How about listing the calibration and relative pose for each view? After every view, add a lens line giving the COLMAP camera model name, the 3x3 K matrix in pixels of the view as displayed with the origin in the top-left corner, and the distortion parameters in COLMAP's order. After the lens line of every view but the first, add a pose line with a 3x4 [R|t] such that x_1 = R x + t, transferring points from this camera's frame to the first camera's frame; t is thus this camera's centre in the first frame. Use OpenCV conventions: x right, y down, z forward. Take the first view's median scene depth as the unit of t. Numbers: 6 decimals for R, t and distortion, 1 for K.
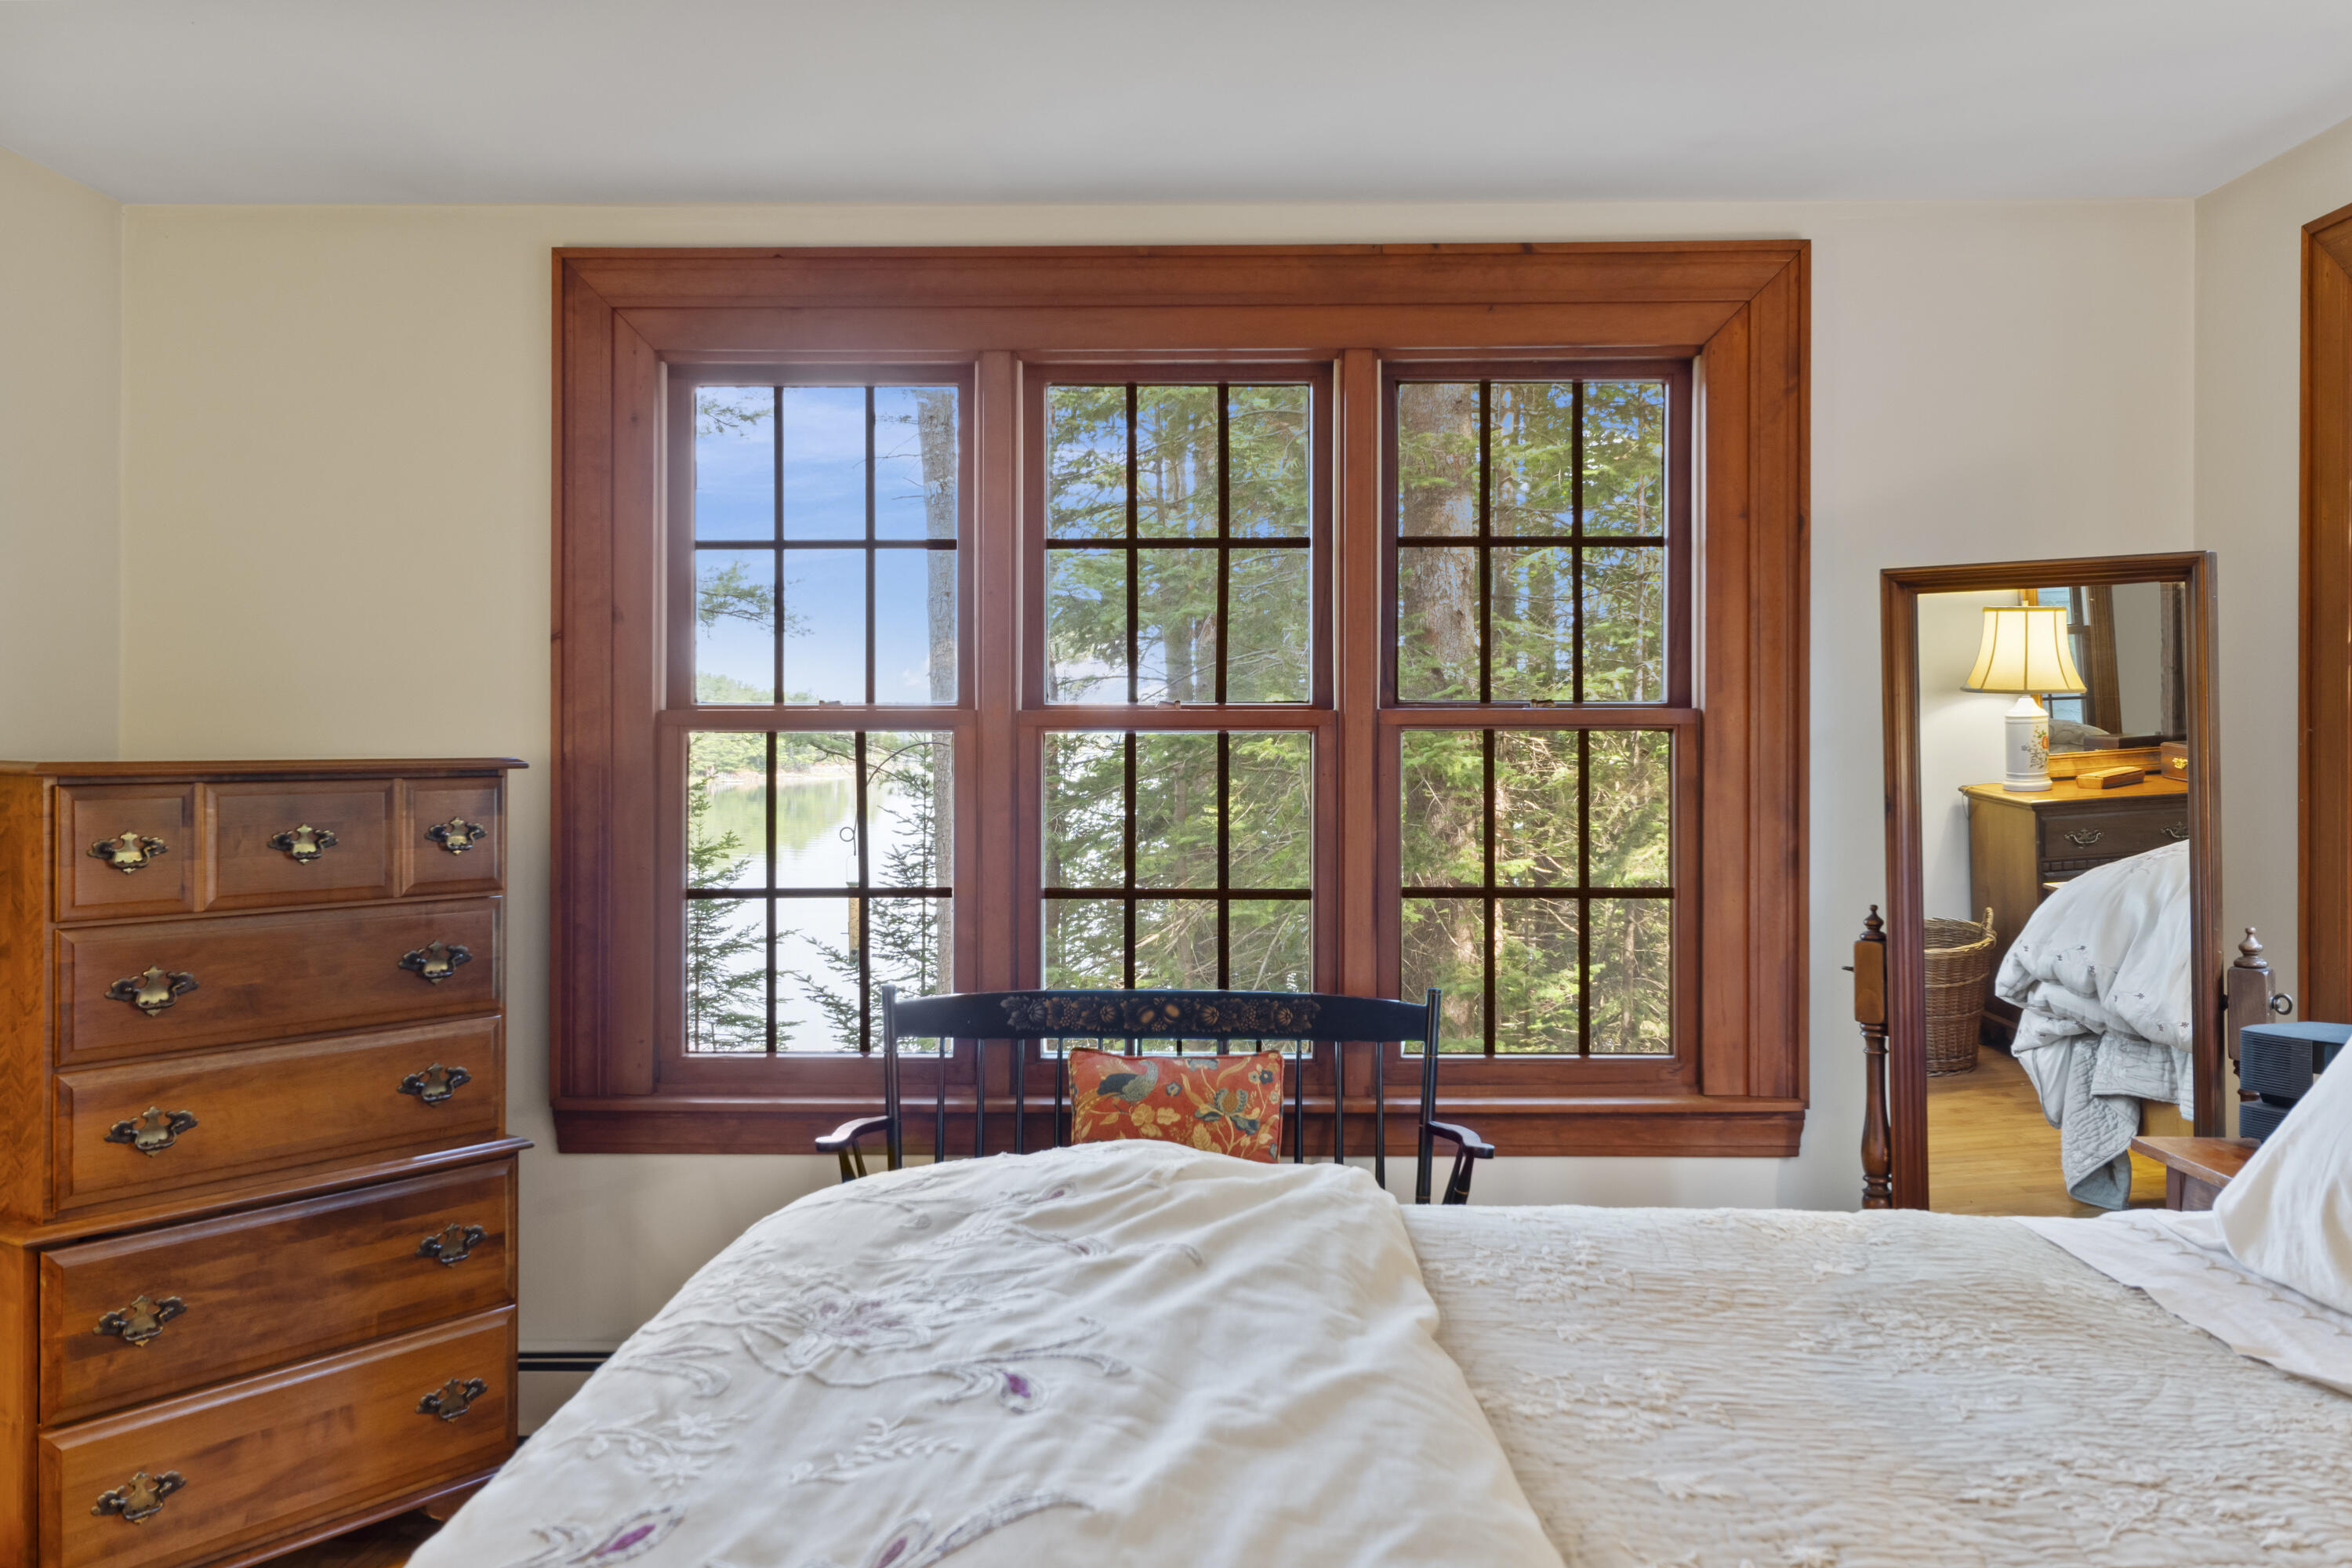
lens RADIAL K [[1999.6, 0, 1187.7], [0, 1999.6, 752.3], [0, 0, 1]] dist [0.001459, 0.004613]
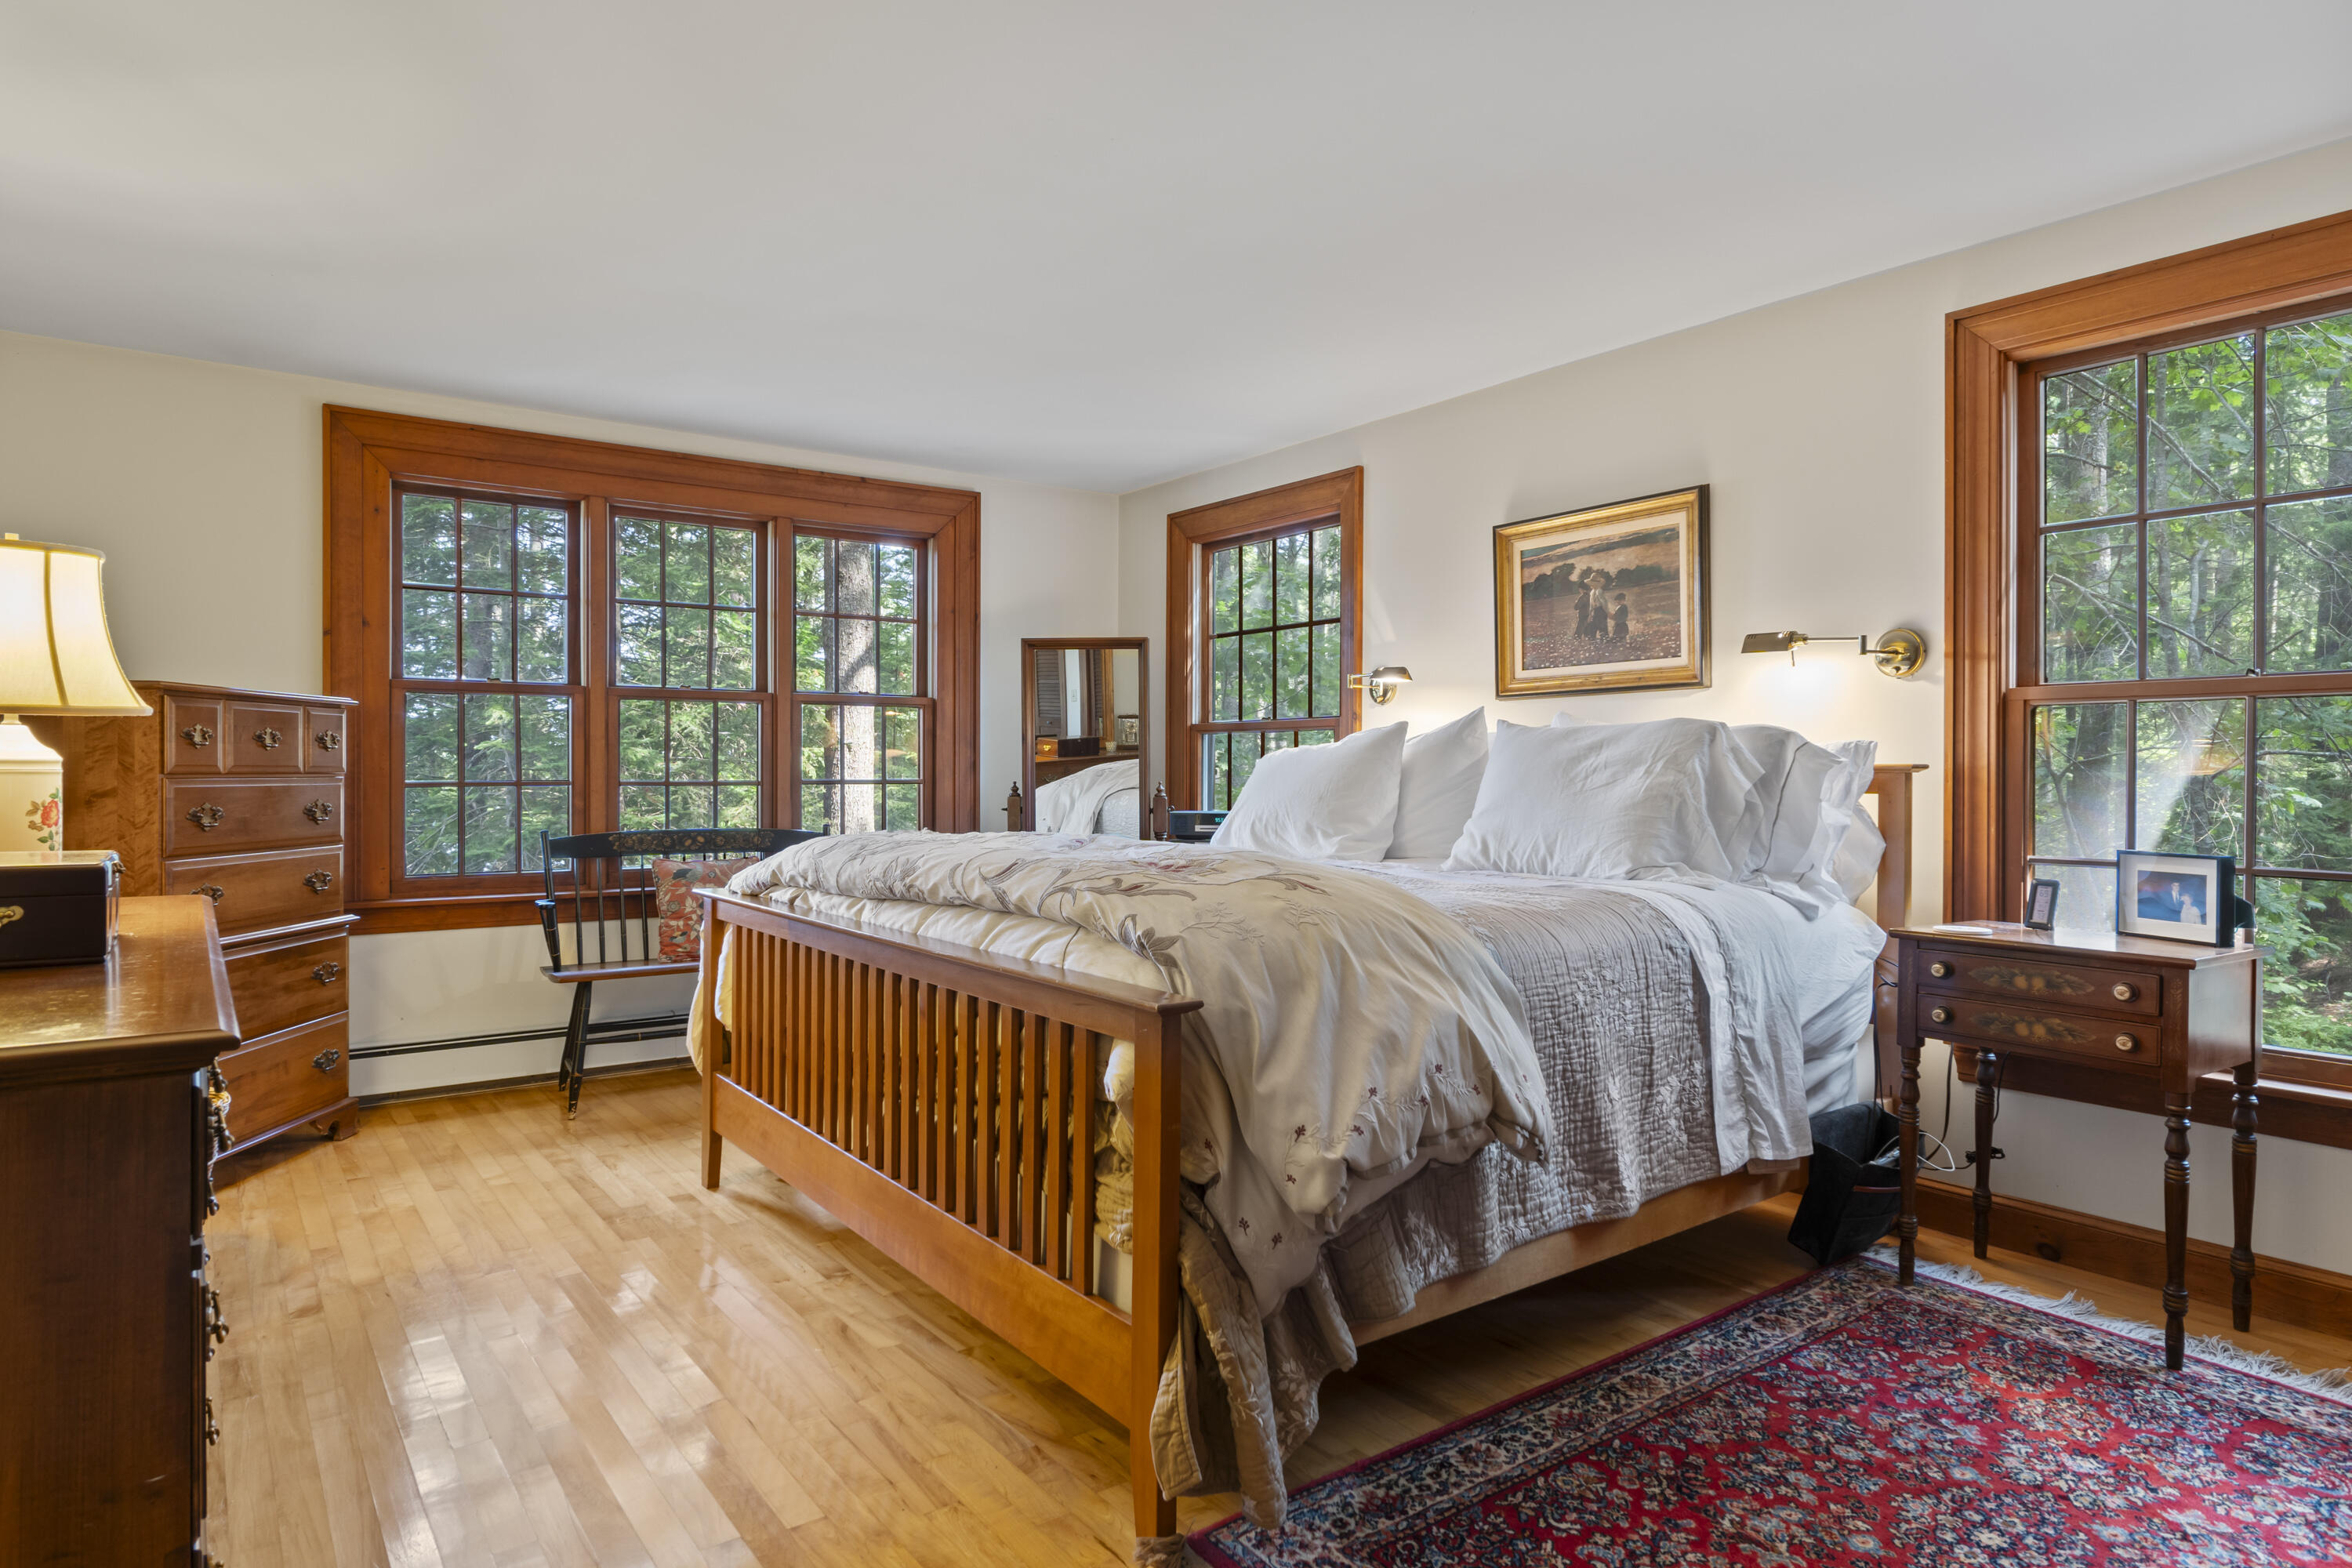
lens RADIAL K [[1329.3, 0, 1176.0], [0, 1329.3, 784.0], [0, 0, 1]] dist [0.000119, -0.000112]
pose [[0.797841, -0.005380, 0.602844, -0.422762], [0.003905, 0.999985, 0.003756, 0.070130], [-0.602856, -0.000643, 0.797850, -0.339373]]
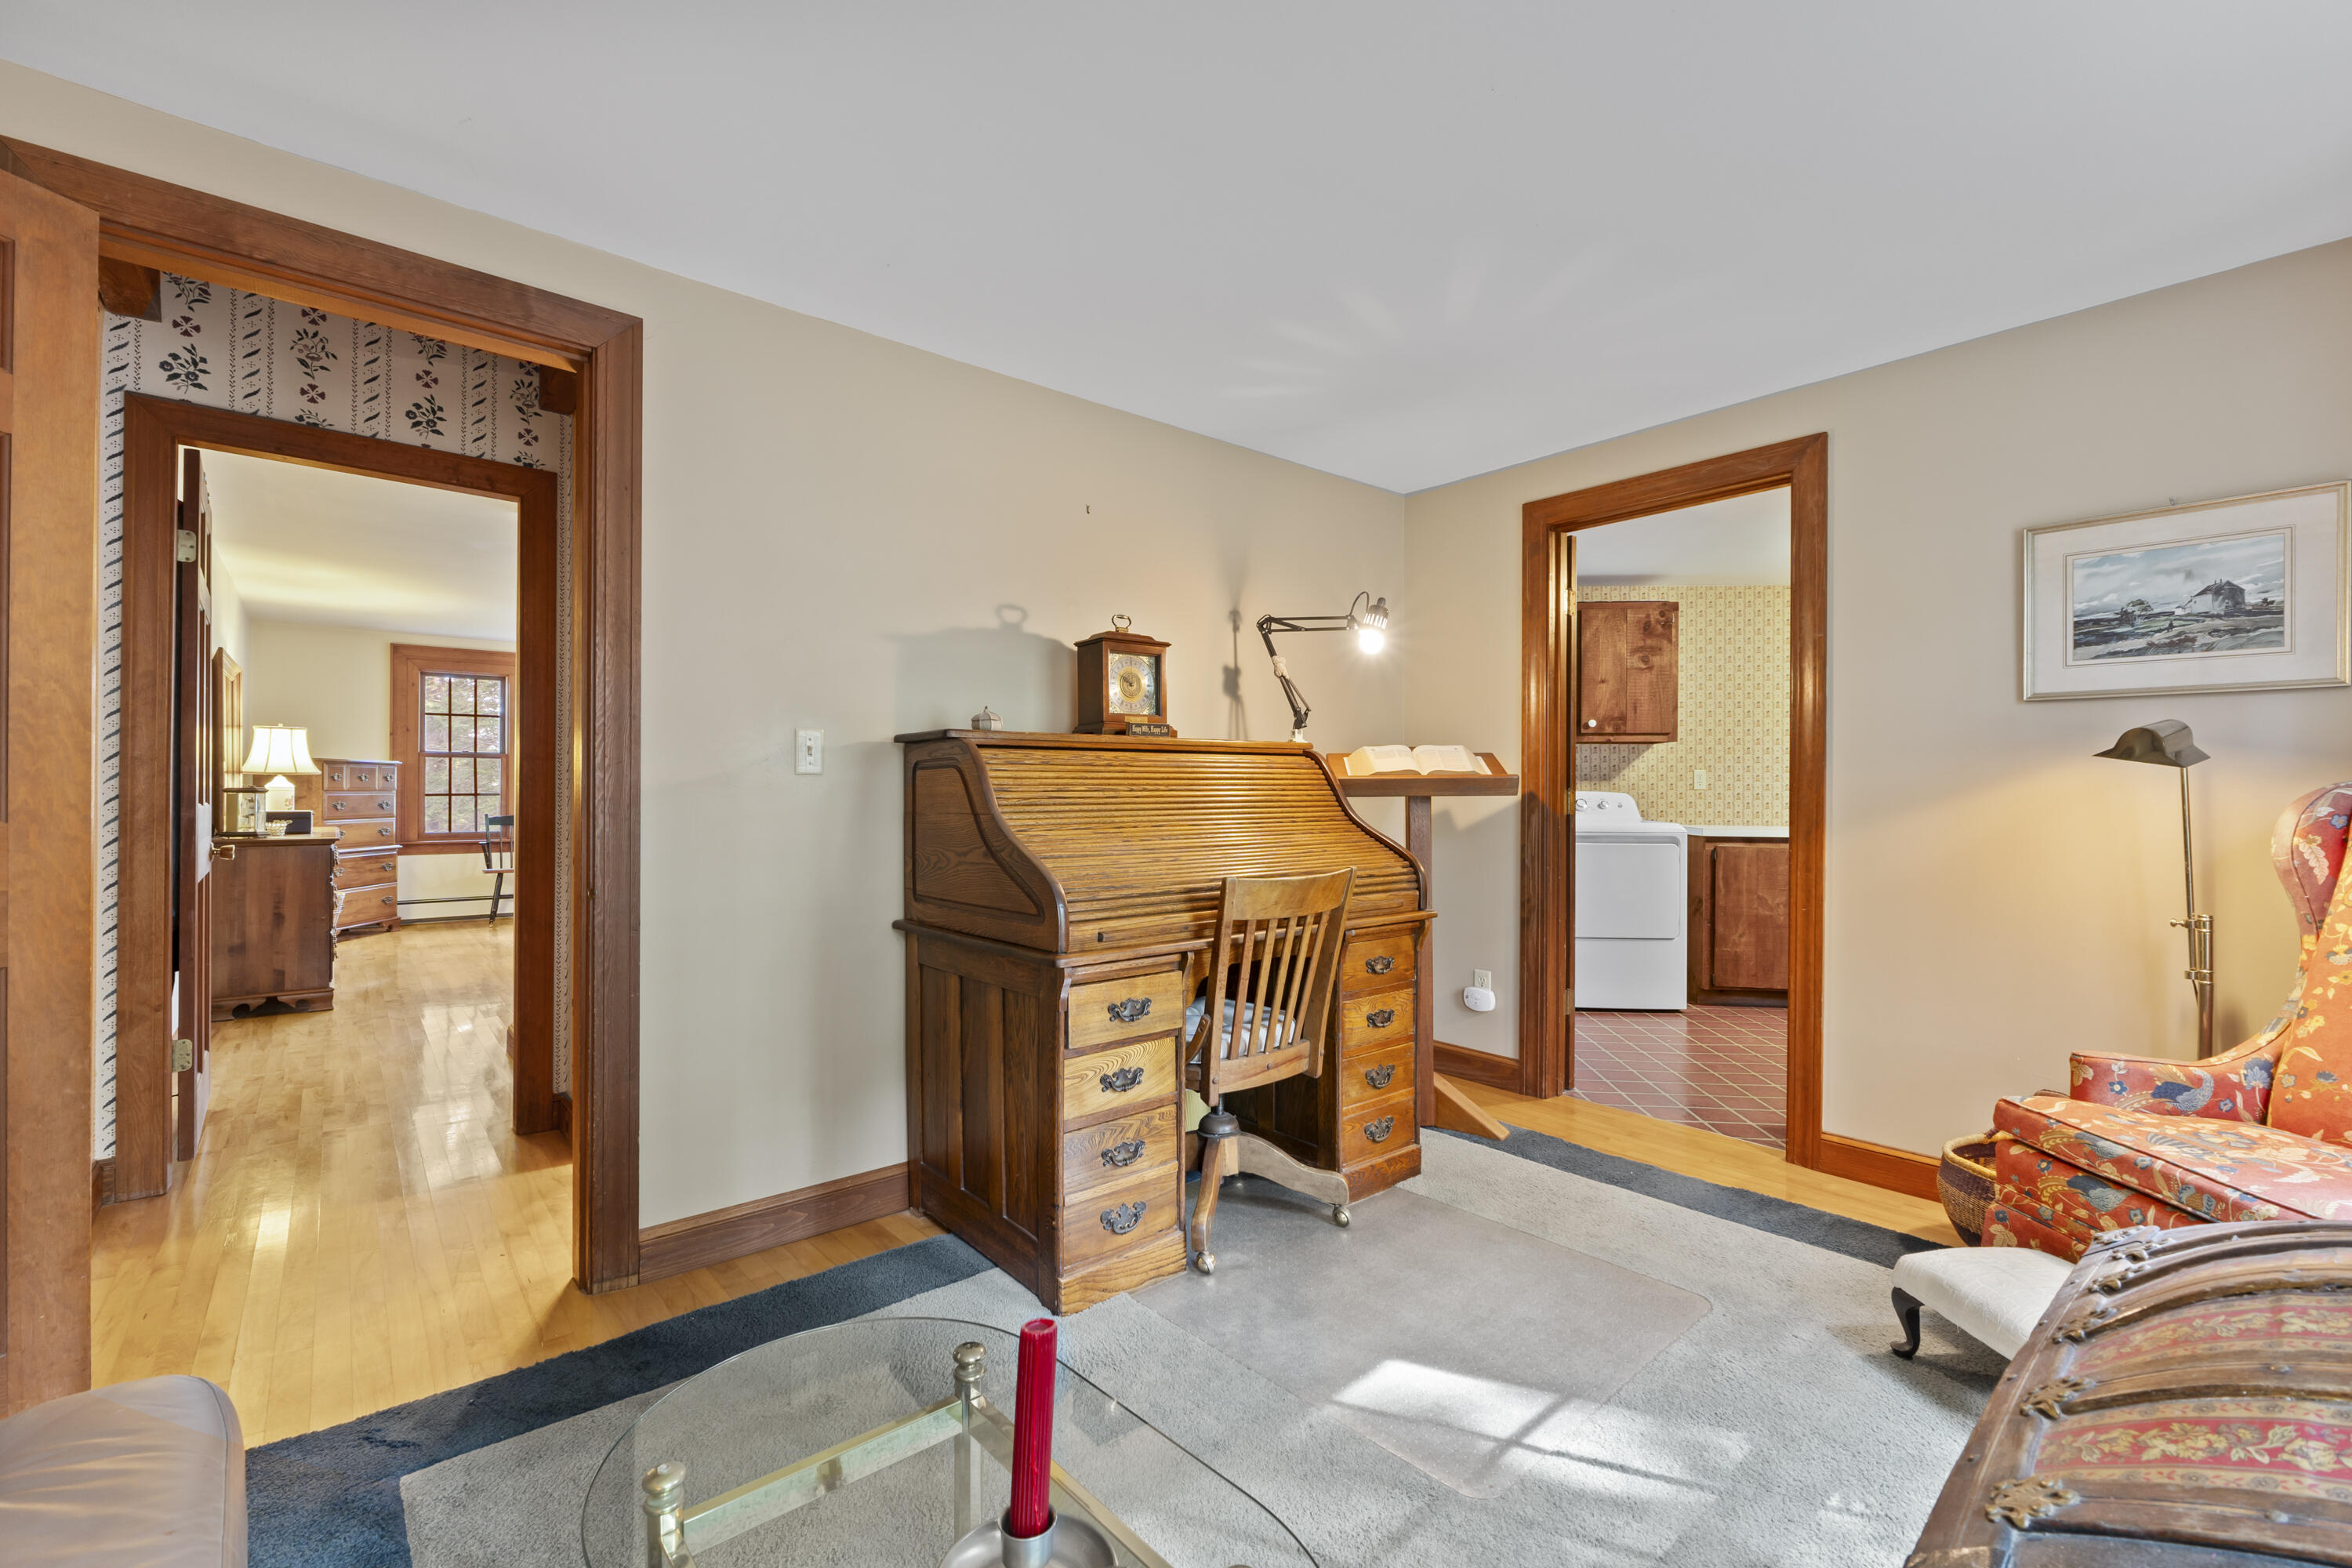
lens RADIAL K [[1000.9, 0, 1168.9], [0, 1000.9, 789.6], [0, 0, 1]] dist [-0.001322, -0.000107]
pose [[0.764193, 0.000610, 0.644987, -0.424663], [0.003129, 0.999984, -0.004653, 0.075860], [-0.644980, 0.005574, 0.764179, -1.704550]]
